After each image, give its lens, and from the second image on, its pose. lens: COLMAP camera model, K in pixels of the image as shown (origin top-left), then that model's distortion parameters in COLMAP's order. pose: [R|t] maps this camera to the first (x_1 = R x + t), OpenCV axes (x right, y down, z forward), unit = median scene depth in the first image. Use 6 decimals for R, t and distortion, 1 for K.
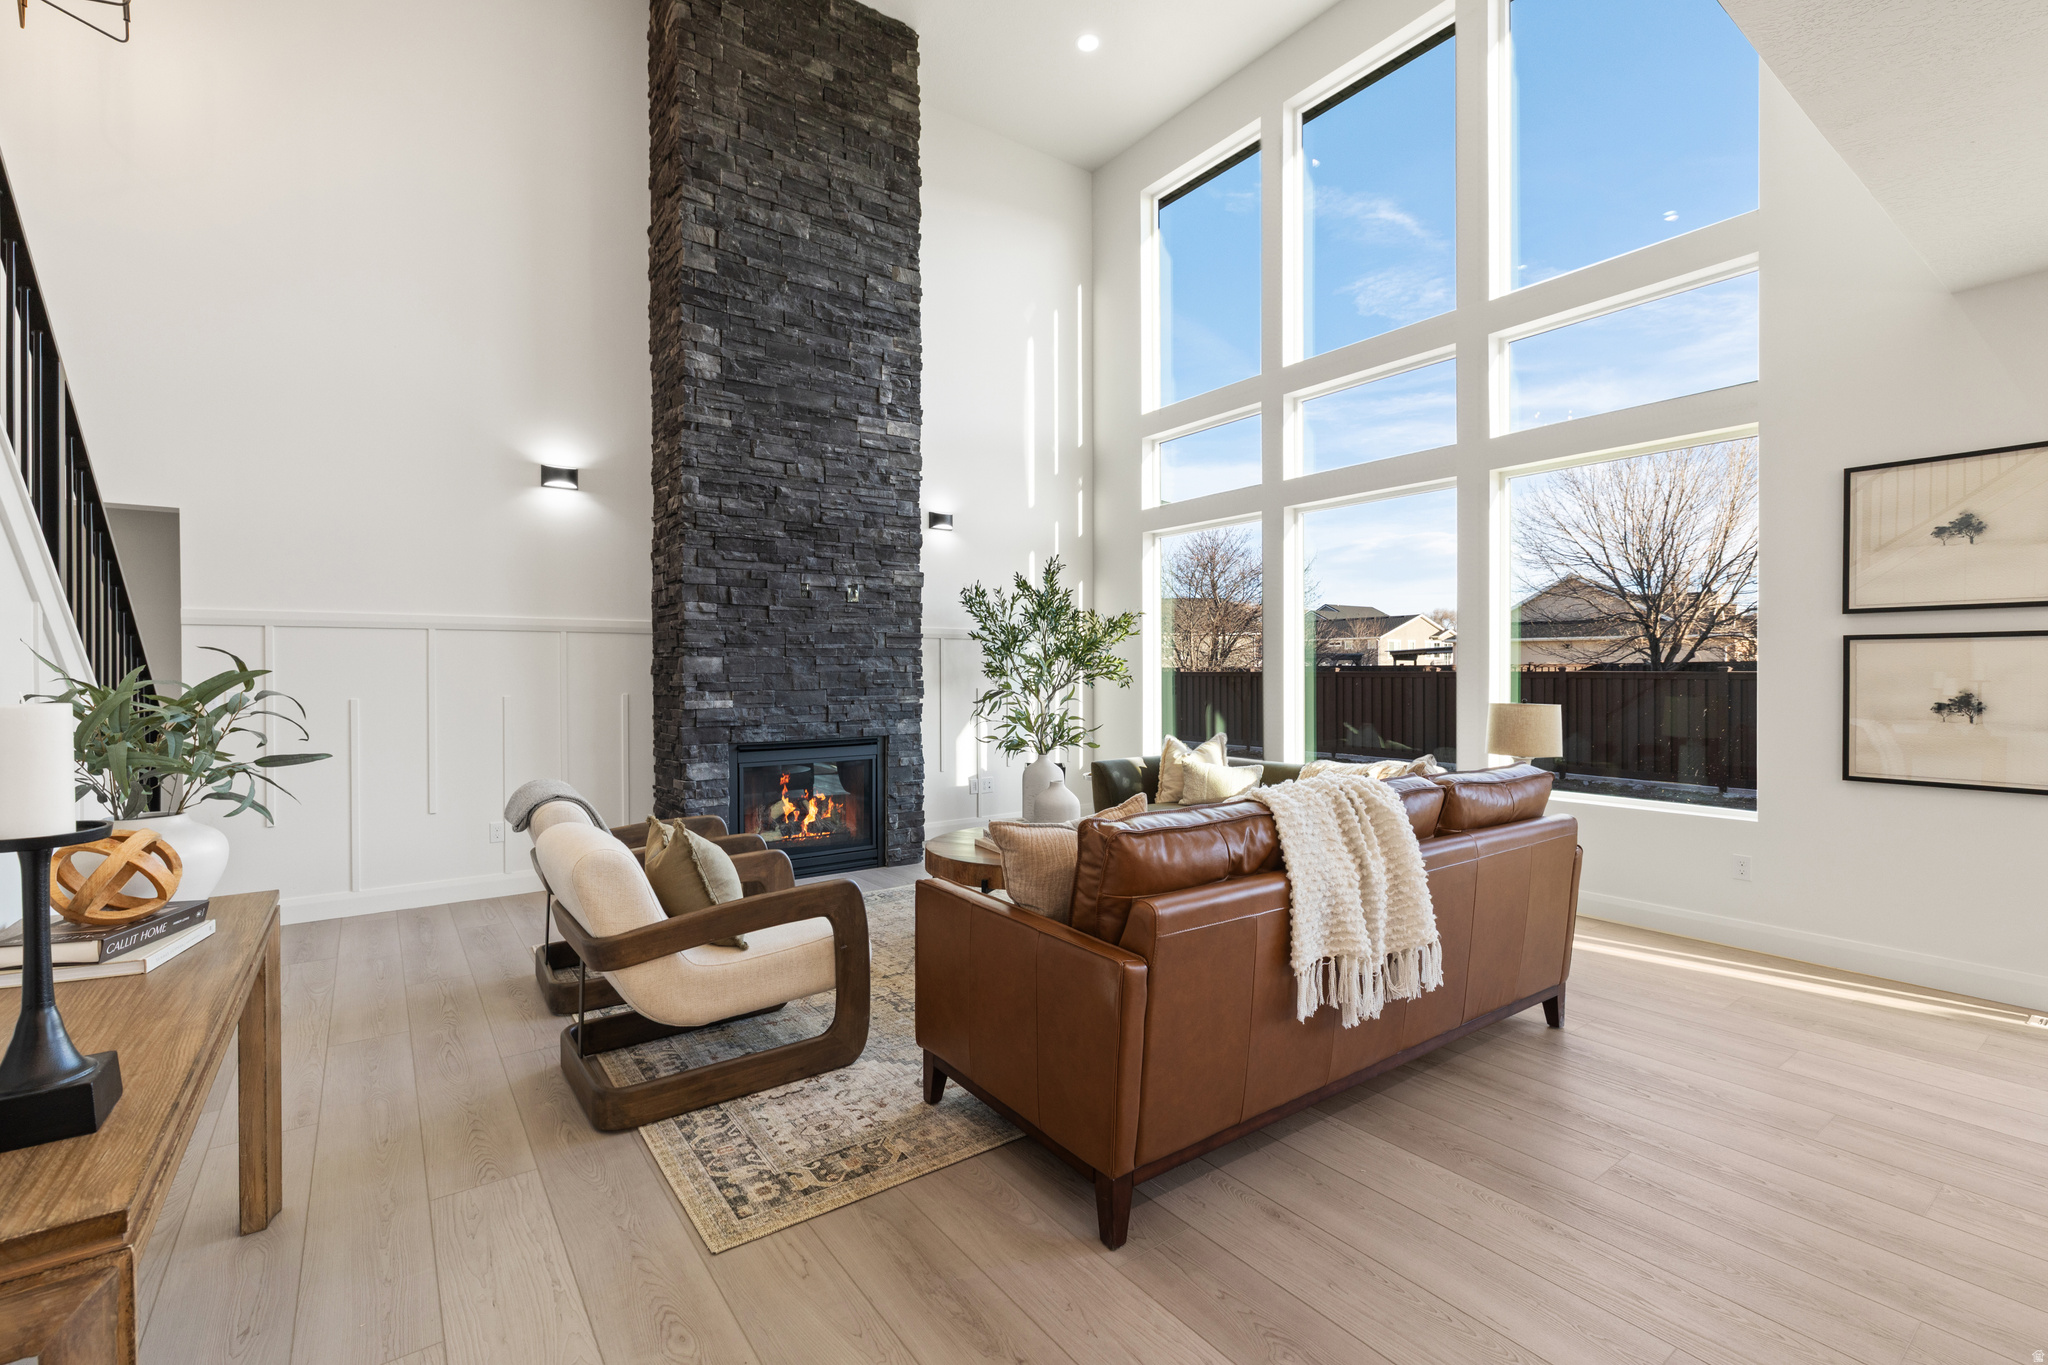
lens RADIAL K [[889.2, 0, 1009.3], [0, 889.2, 677.9], [0, 0, 1]] dist [0.002662, -0.000327]
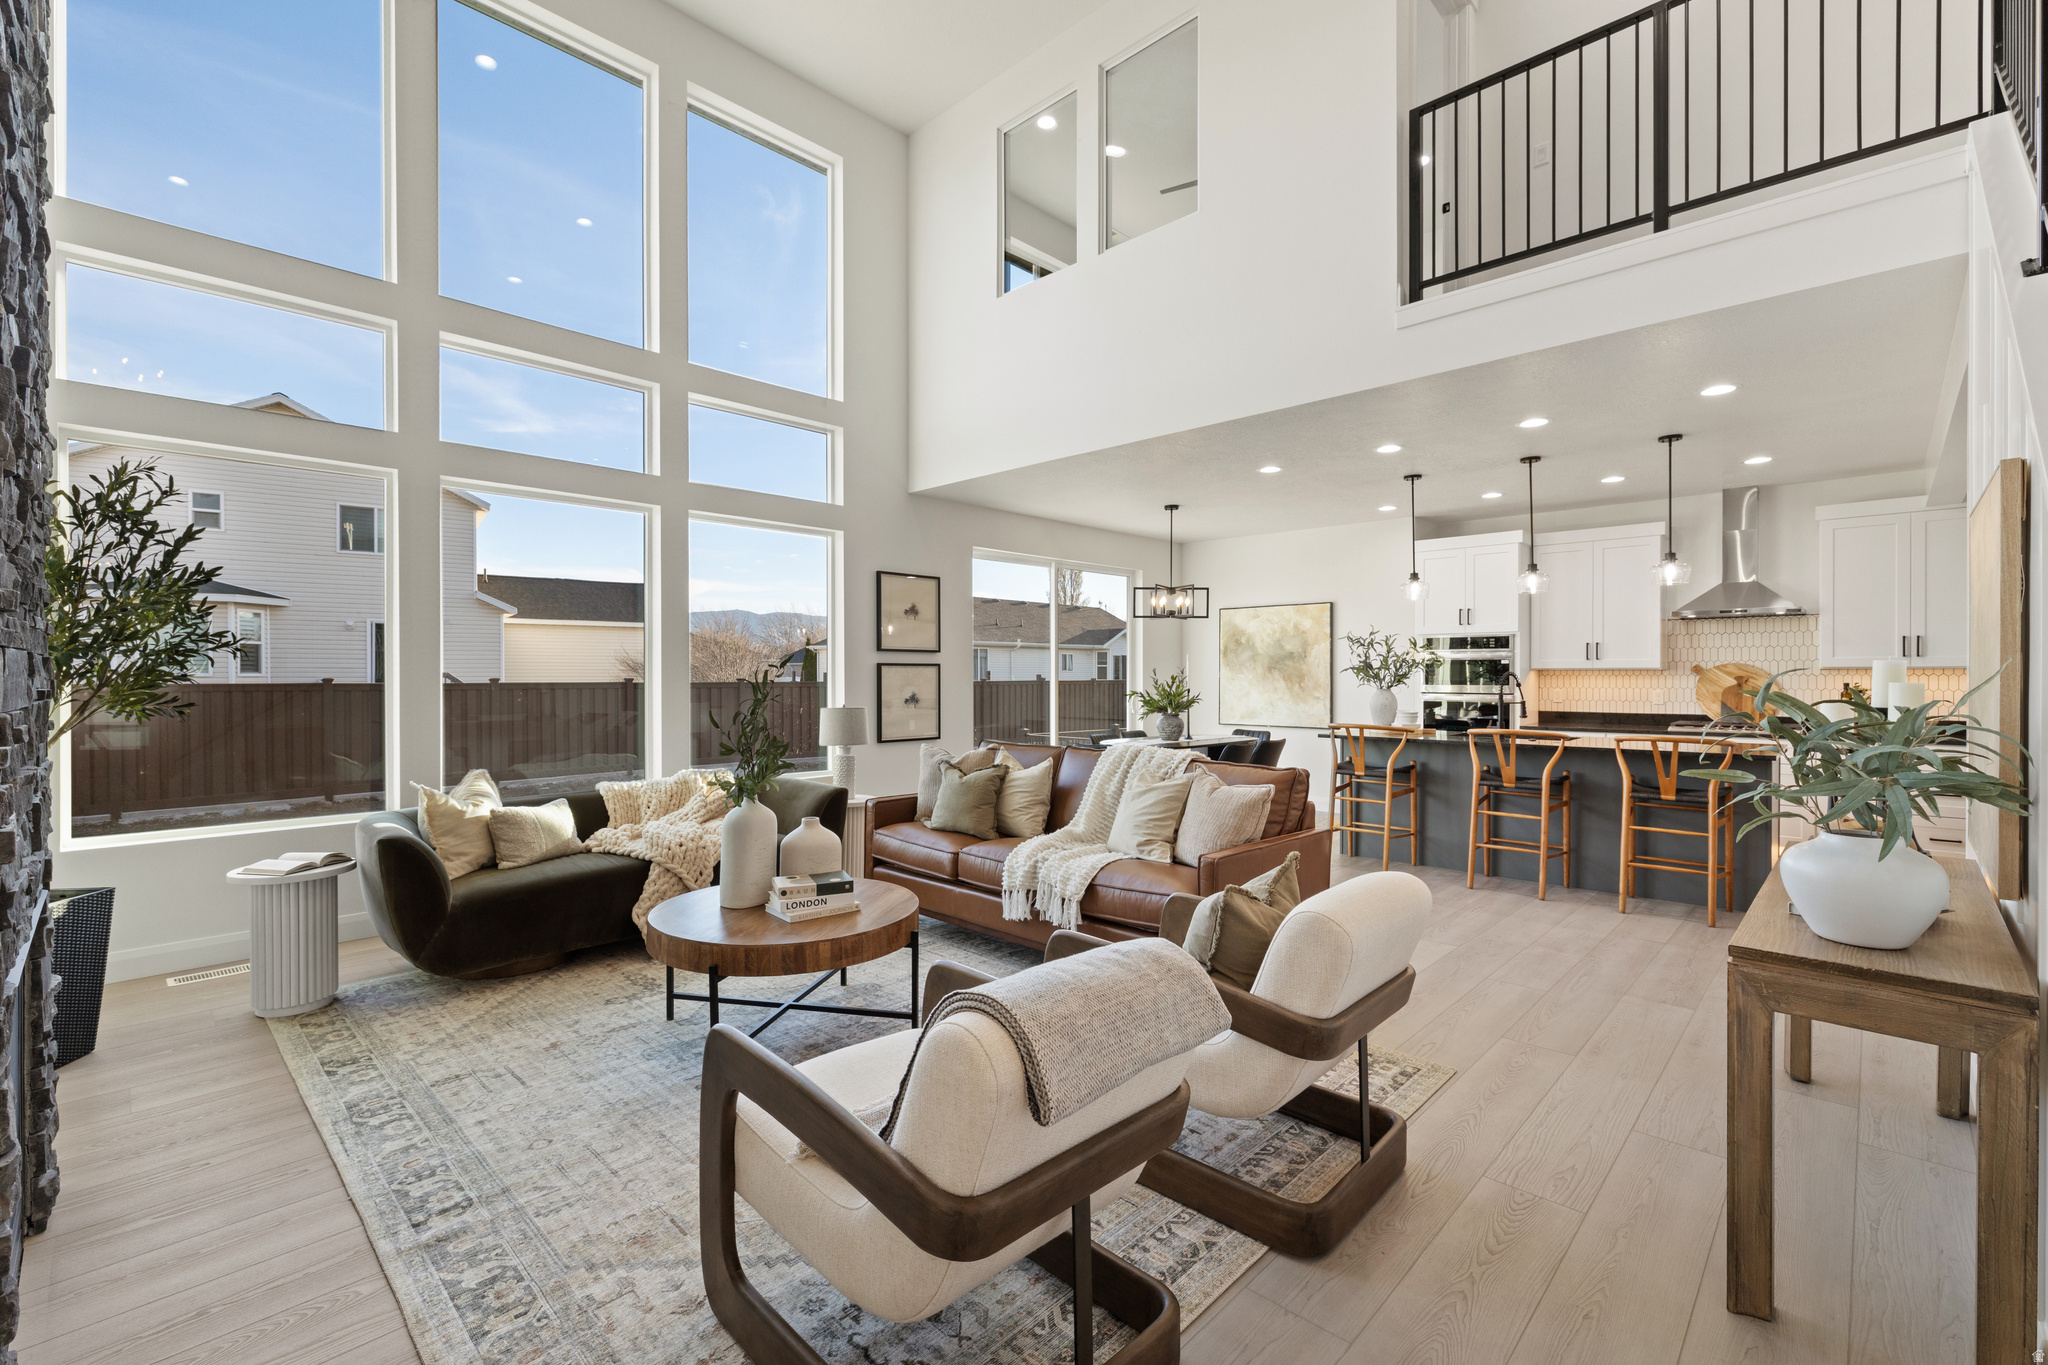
lens RADIAL K [[889.2, 0, 1013.2], [0, 889.2, 676.6], [0, 0, 1]] dist [0.002662, -0.000327]
pose [[-0.177778, 0.000478, 0.984070, -0.633354], [0.011079, 0.999937, 0.001515, -0.014105], [-0.984008, 0.011172, -0.177772, 0.749772]]
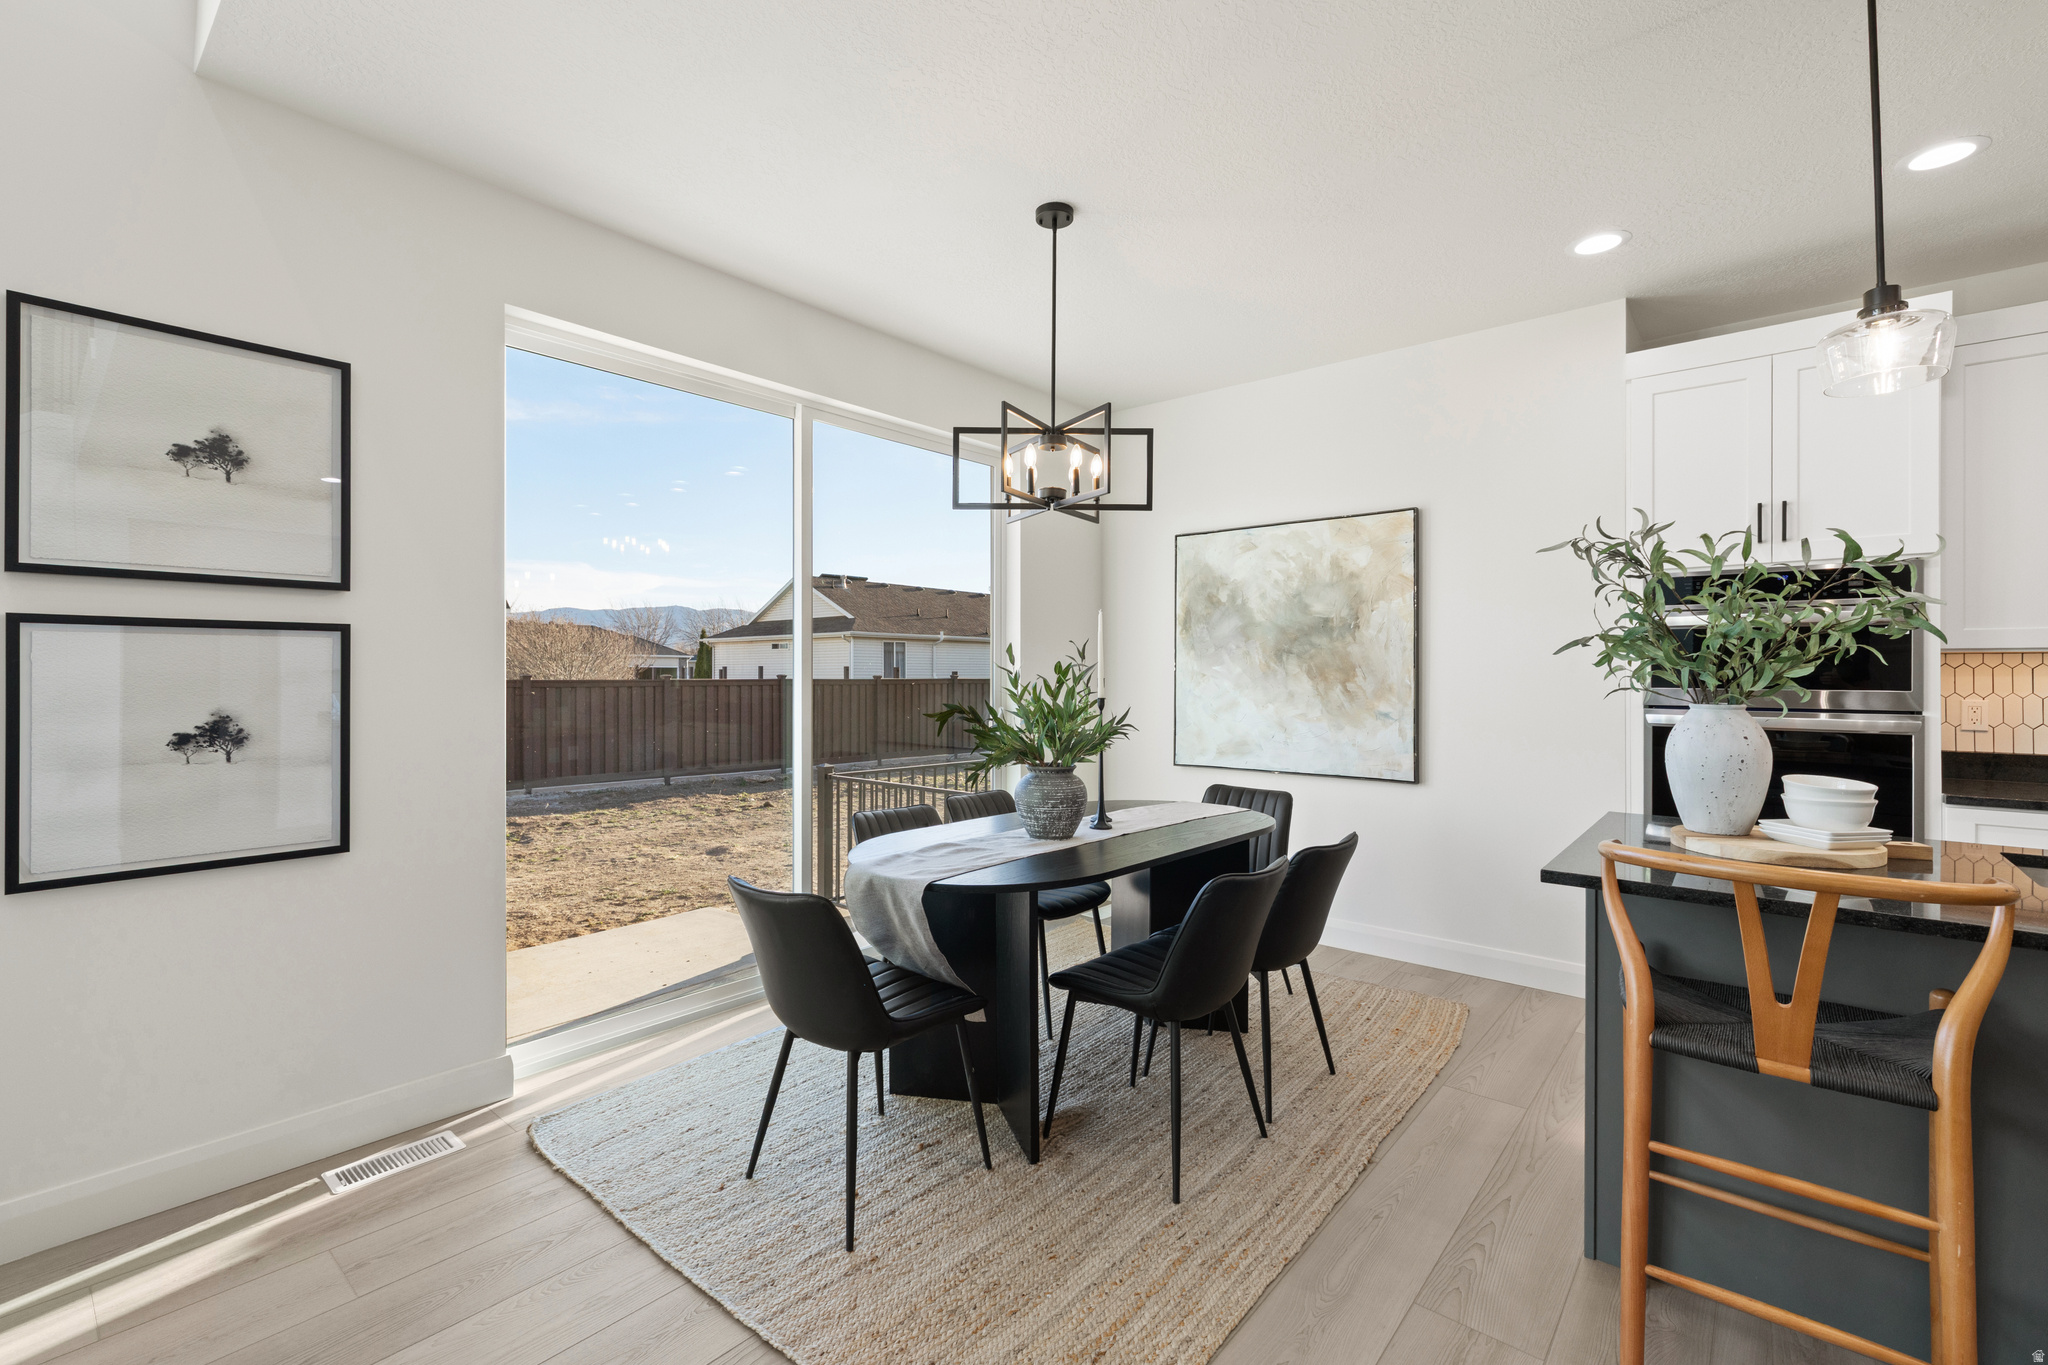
lens RADIAL K [[889.2, 0, 1013.3], [0, 889.2, 674.5], [0, 0, 1]] dist [0.002662, -0.000327]
pose [[-0.232979, 0.000959, 0.972481, 0.212326], [0.009649, 0.999953, 0.001326, -0.005000], [-0.972434, 0.009692, -0.232977, 0.394054]]
